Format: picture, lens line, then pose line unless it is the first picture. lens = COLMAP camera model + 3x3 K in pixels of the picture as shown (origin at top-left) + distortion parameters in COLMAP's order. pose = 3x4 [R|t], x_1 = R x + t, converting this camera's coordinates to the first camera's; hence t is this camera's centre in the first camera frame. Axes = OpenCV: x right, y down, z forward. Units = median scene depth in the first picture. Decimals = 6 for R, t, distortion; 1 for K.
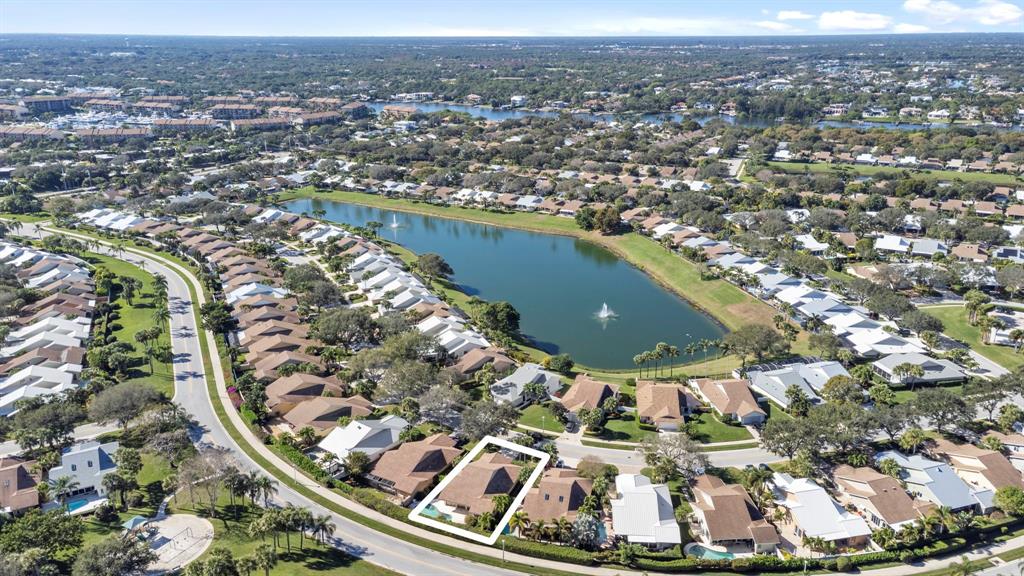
lens RADIAL K [[764.8, 0, 512.0], [0, 764.8, 288.0], [0, 0, 1]] dist [0.048268, 0.003536]
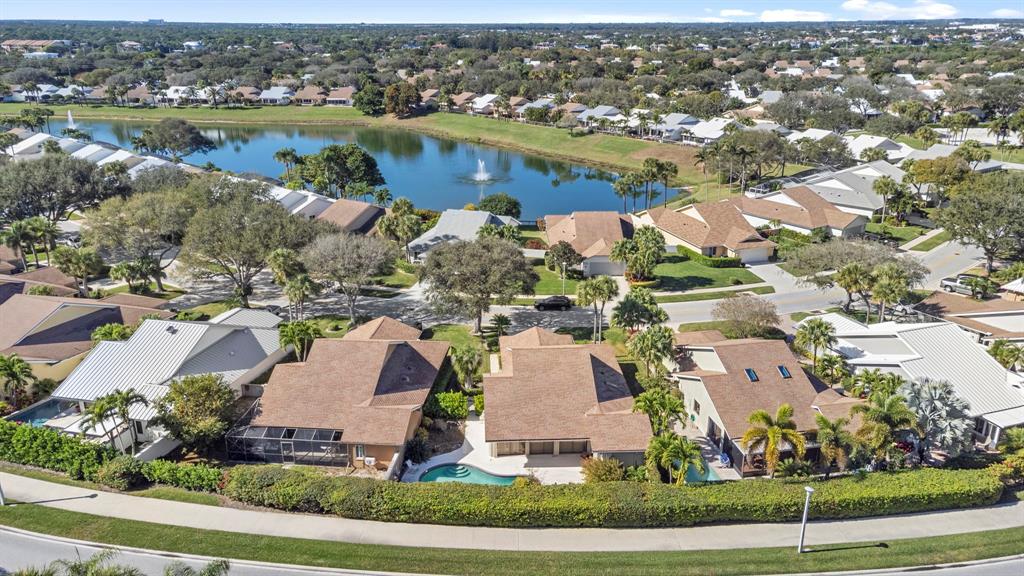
lens RADIAL K [[764.8, 0, 512.0], [0, 764.8, 288.0], [0, 0, 1]] dist [0.048268, 0.003536]
pose [[0.915688, -0.133890, 0.378932, -0.182509], [0.127908, 0.990936, 0.041044, 0.163162], [-0.380993, 0.010885, 0.924514, 0.567576]]
